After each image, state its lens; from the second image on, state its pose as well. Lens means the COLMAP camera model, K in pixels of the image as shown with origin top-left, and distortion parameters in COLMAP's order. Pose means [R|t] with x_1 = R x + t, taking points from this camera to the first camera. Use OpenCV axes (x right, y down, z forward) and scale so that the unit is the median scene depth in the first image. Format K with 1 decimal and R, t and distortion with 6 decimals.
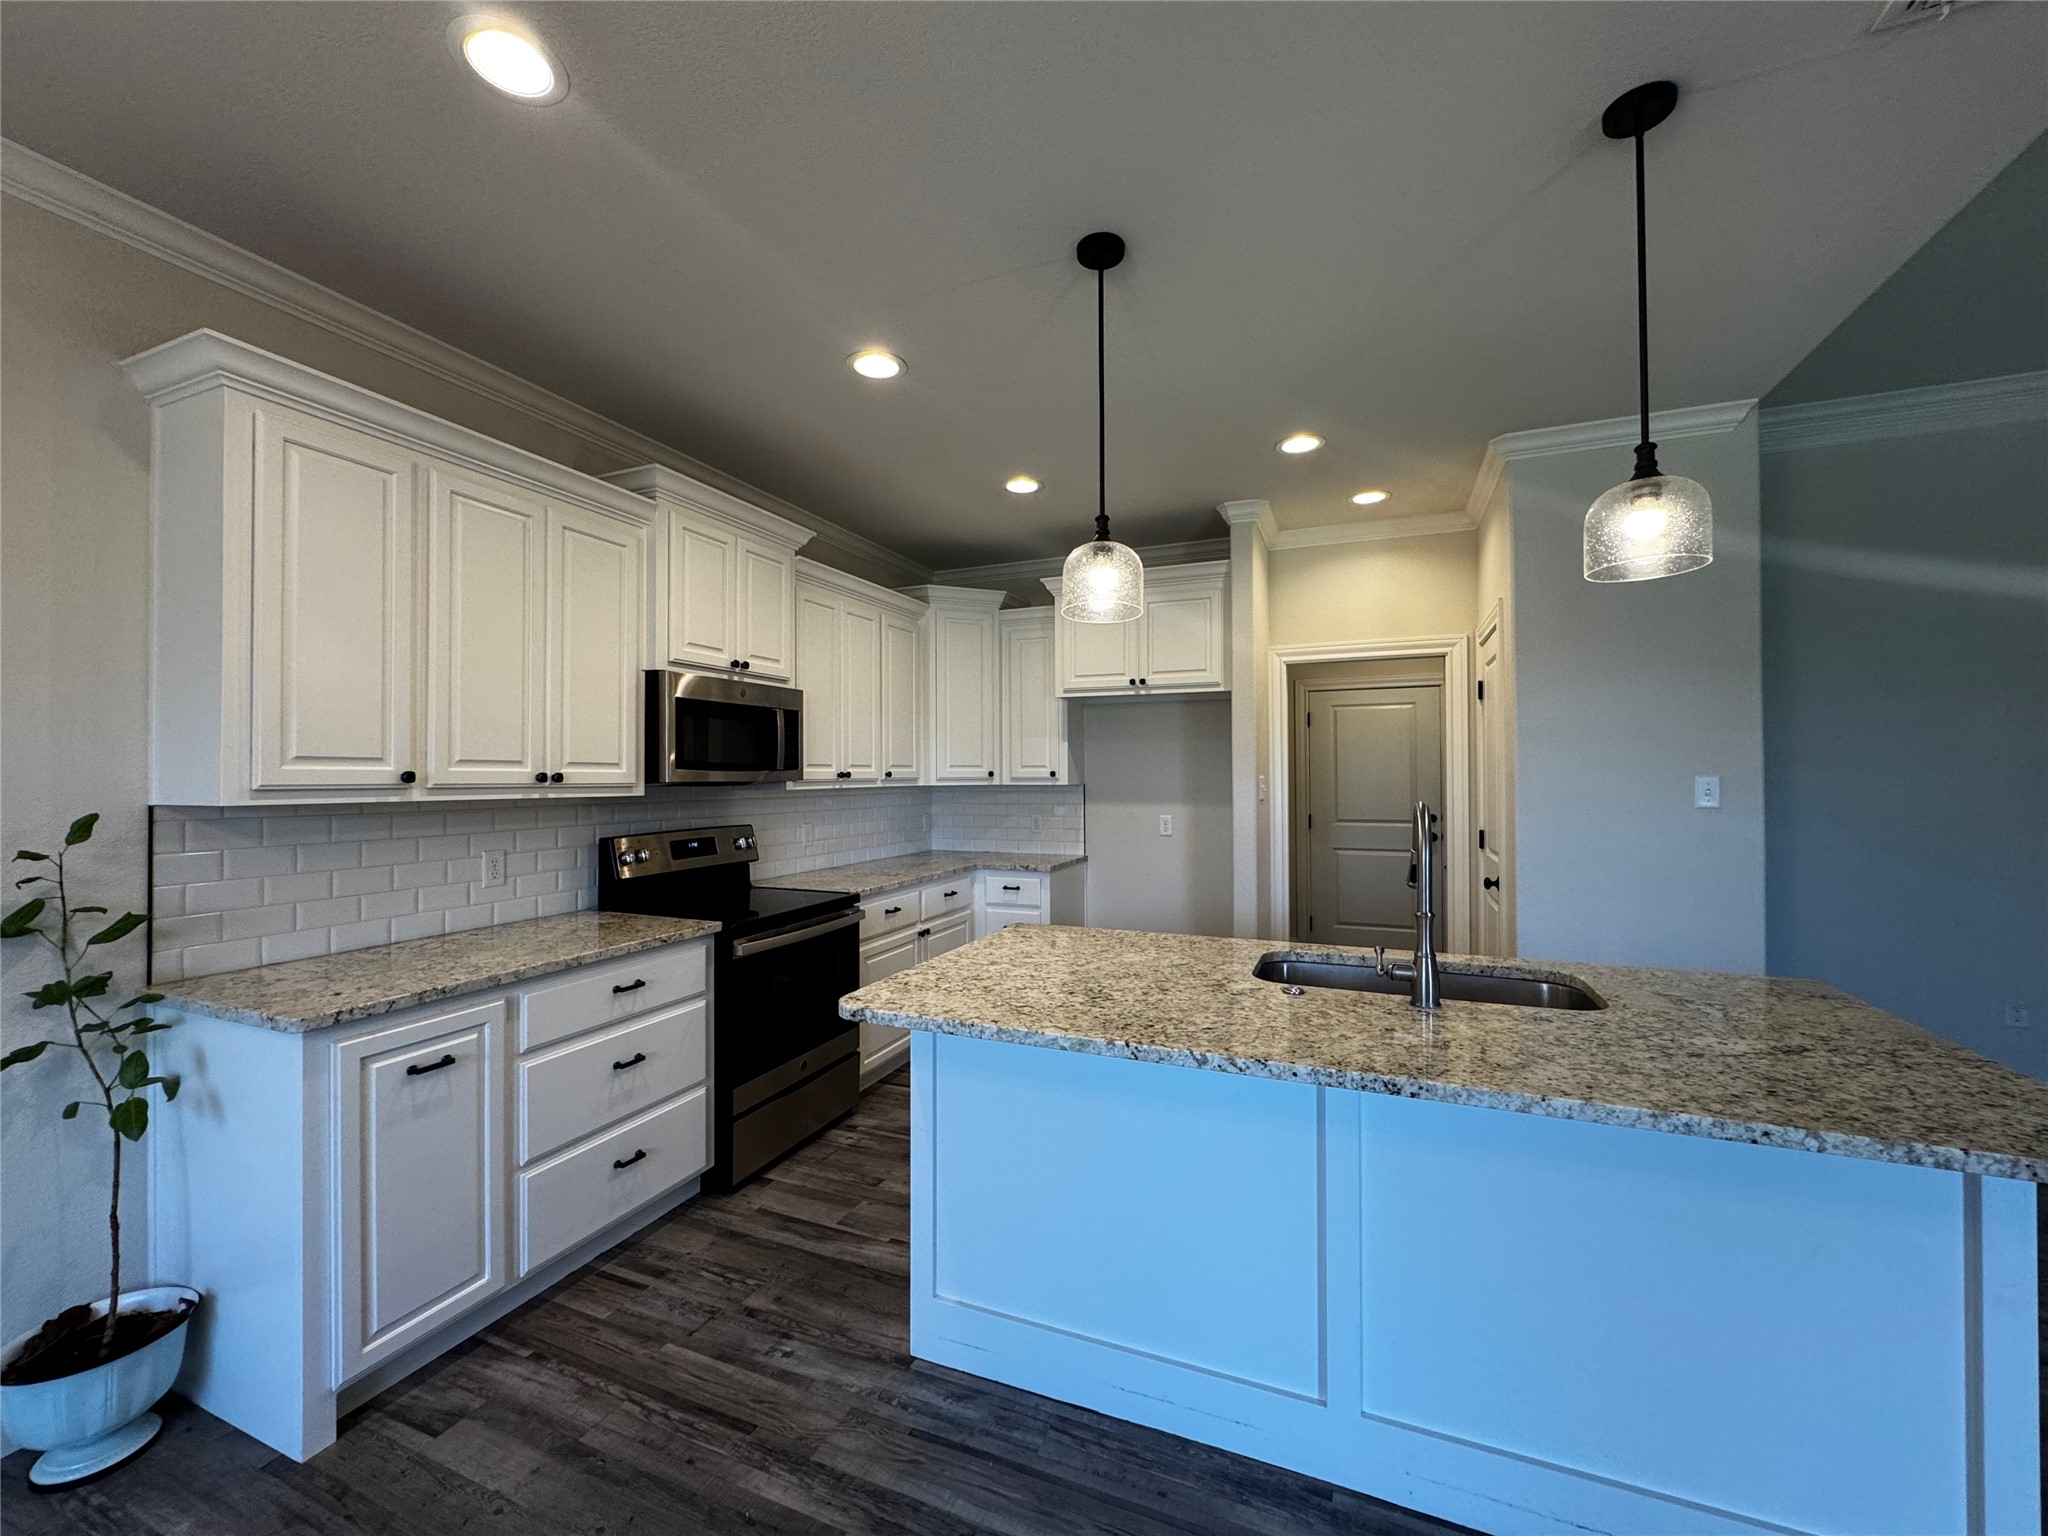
lens RADIAL K [[816.7, 0, 1026.5], [0, 816.7, 769.9], [0, 0, 1]] dist [-0.003004, 0.000691]
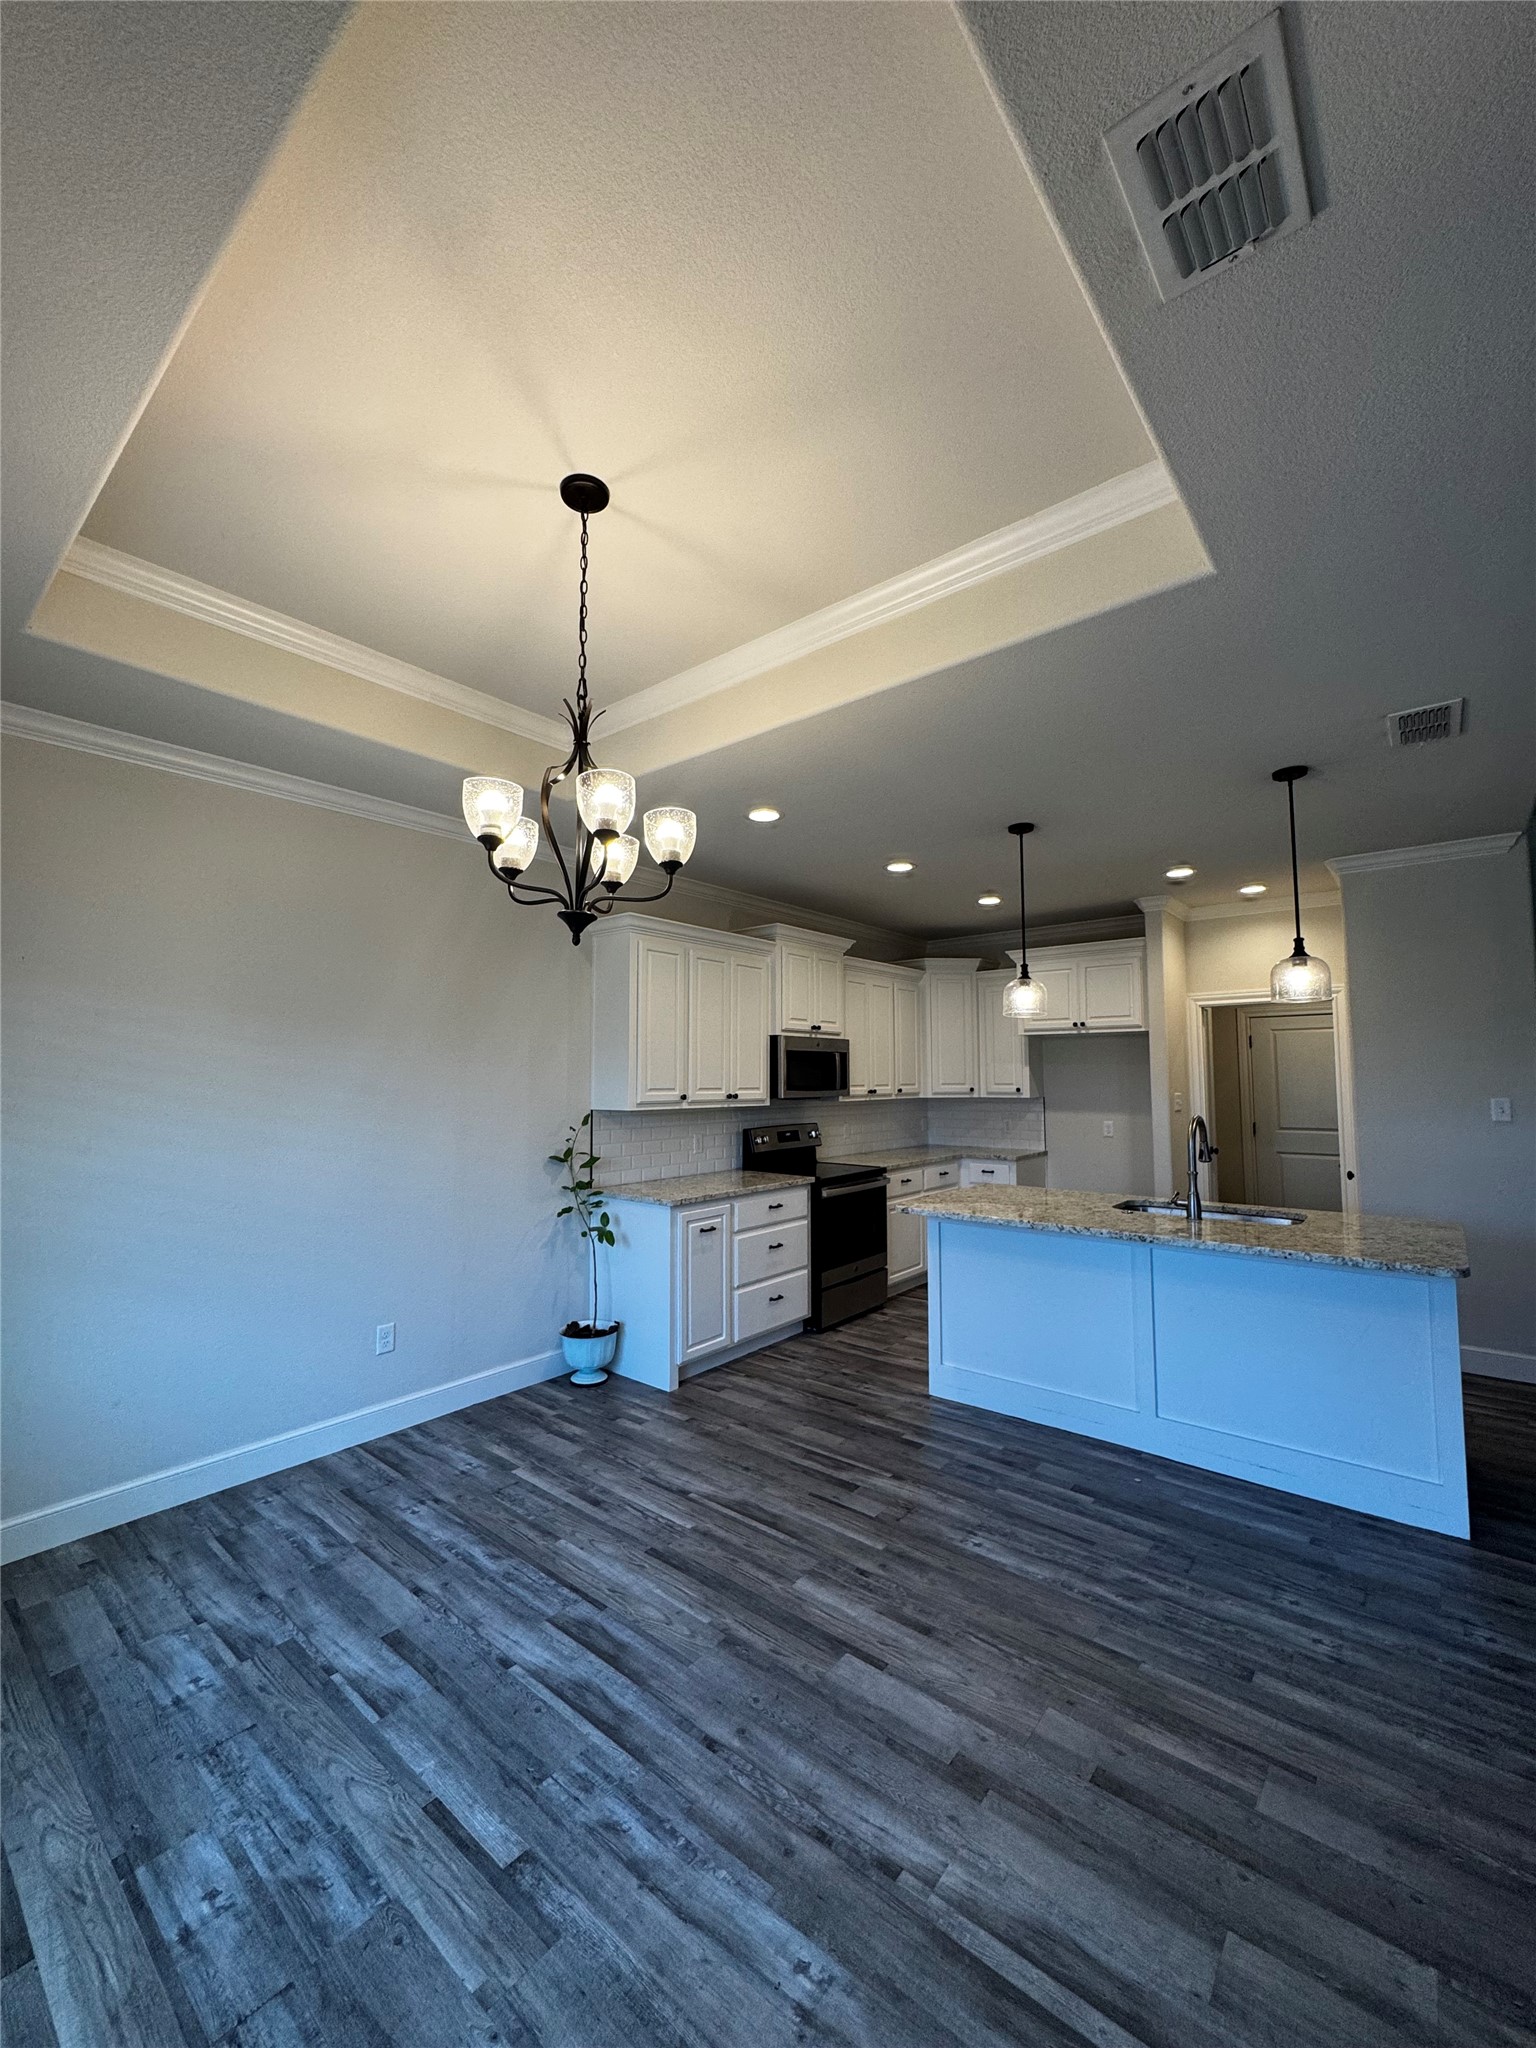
lens RADIAL K [[826.2, 0, 768.0], [0, 826.2, 1024.0], [0, 0, 1]] dist [0.003694, 0.000444]
pose [[0.957110, -0.018740, -0.289118, 0.057200], [0.001771, 0.998266, -0.058844, -0.041989], [0.289720, 0.055809, 0.955483, -0.775076]]
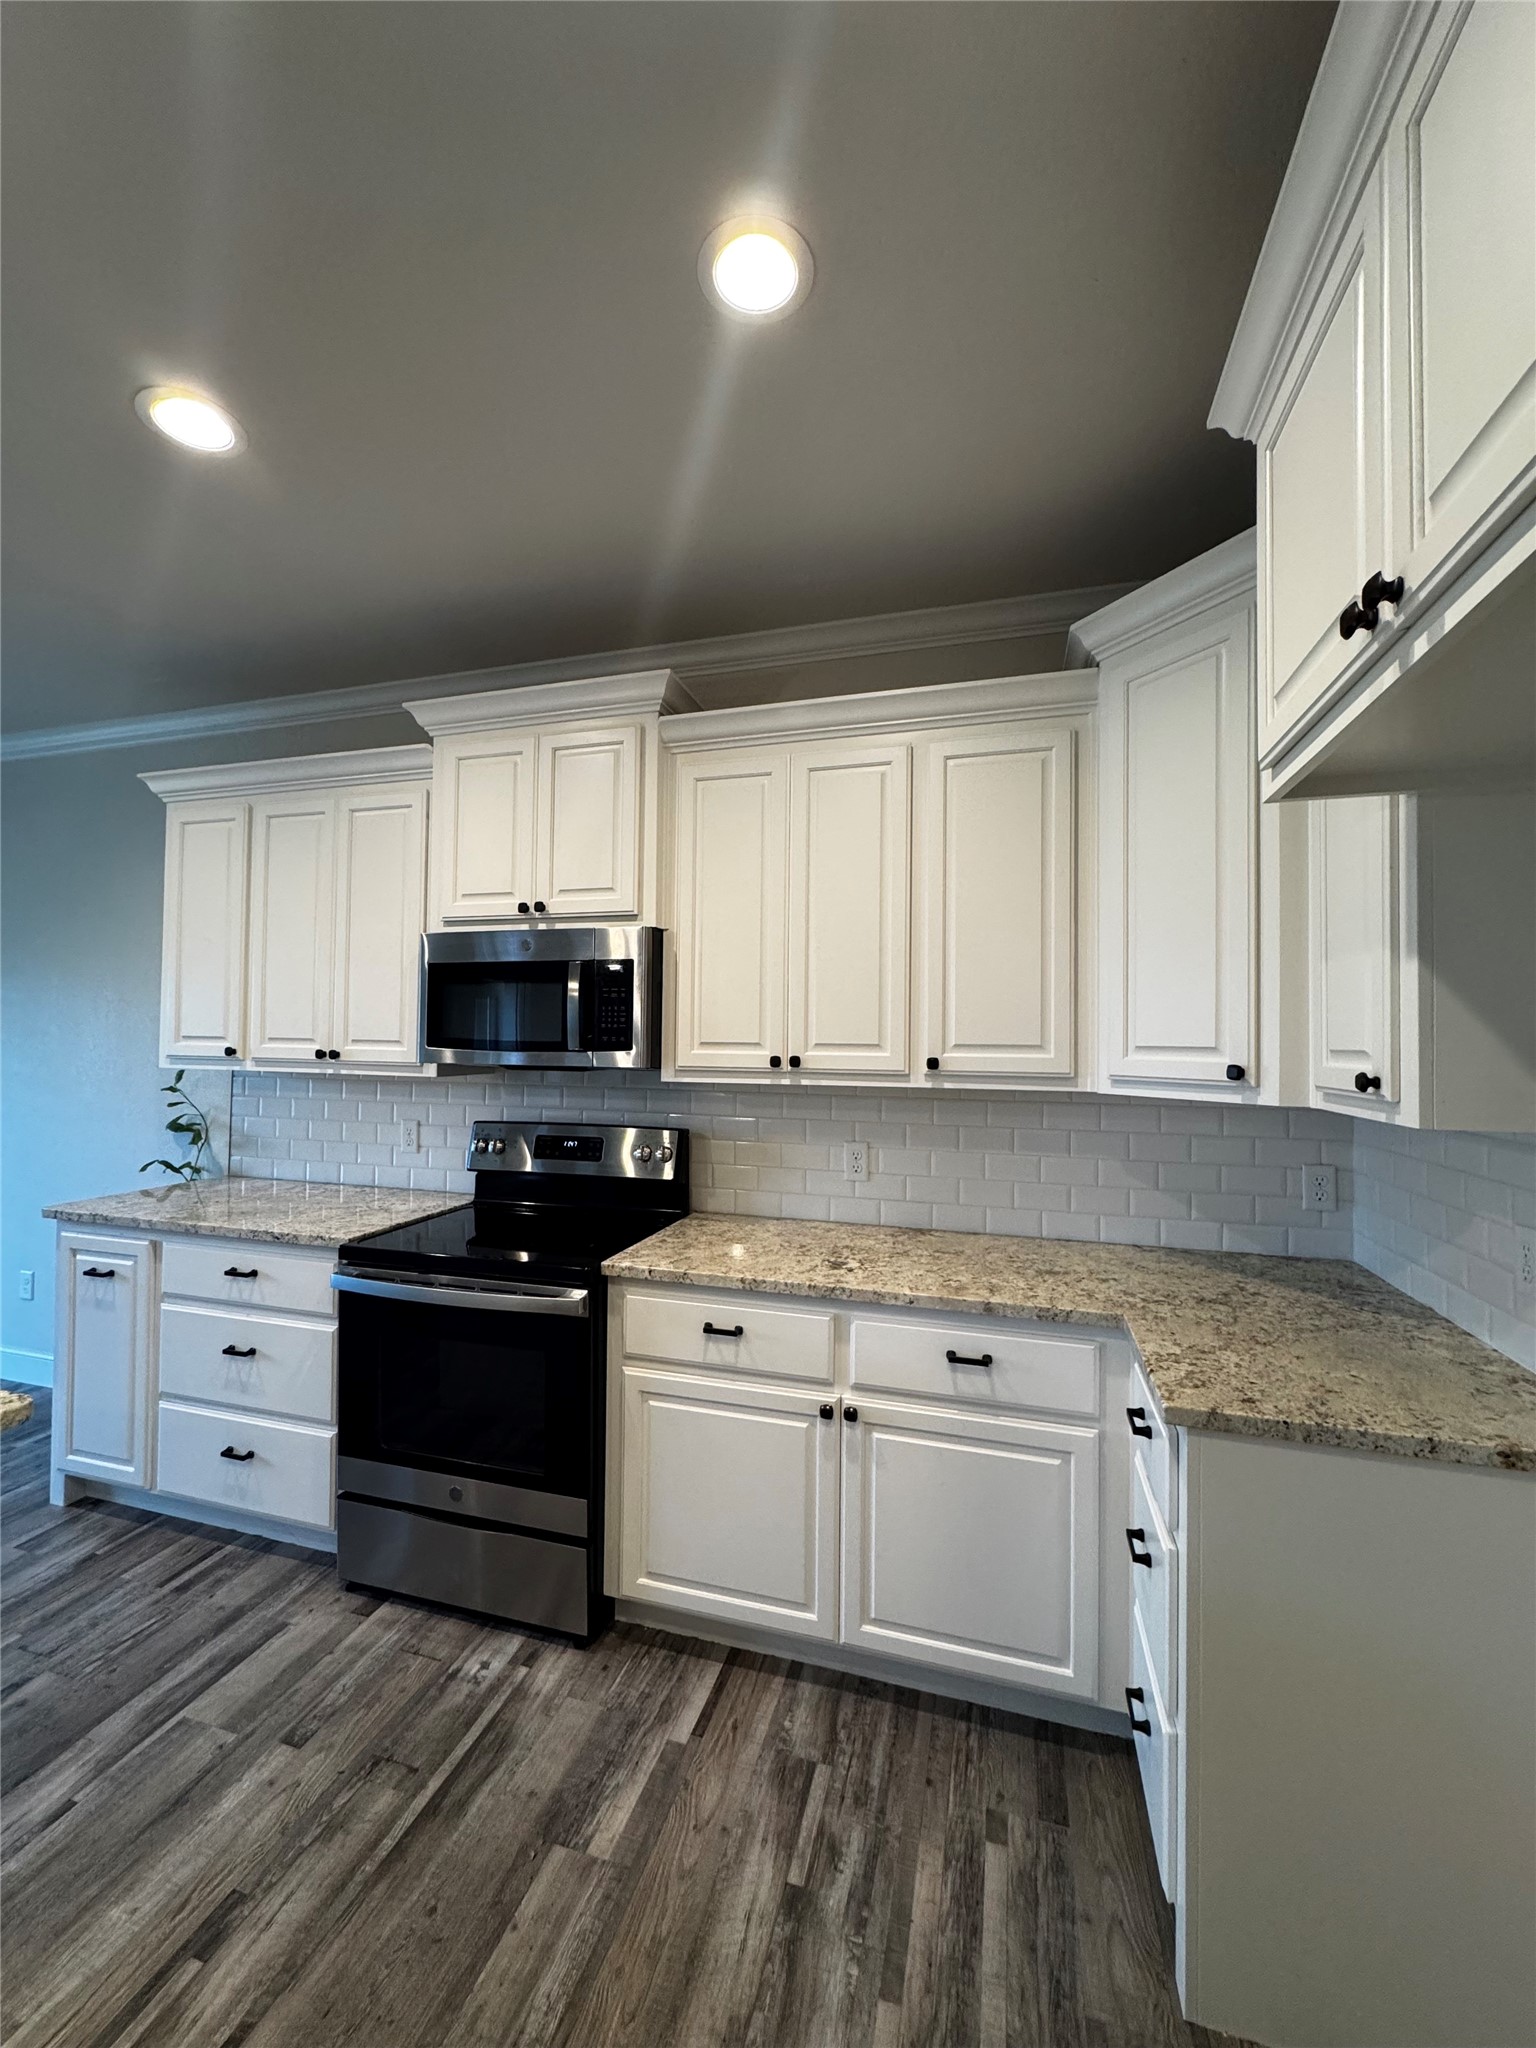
lens RADIAL K [[816.7, 0, 768.0], [0, 816.7, 1024.0], [0, 0, 1]] dist [-0.003004, 0.000691]
pose [[0.109198, -0.015273, -0.993903, 0.475991], [-0.006759, 0.999847, -0.016107, -0.014988], [0.993997, 0.008476, 0.109078, 1.323568]]
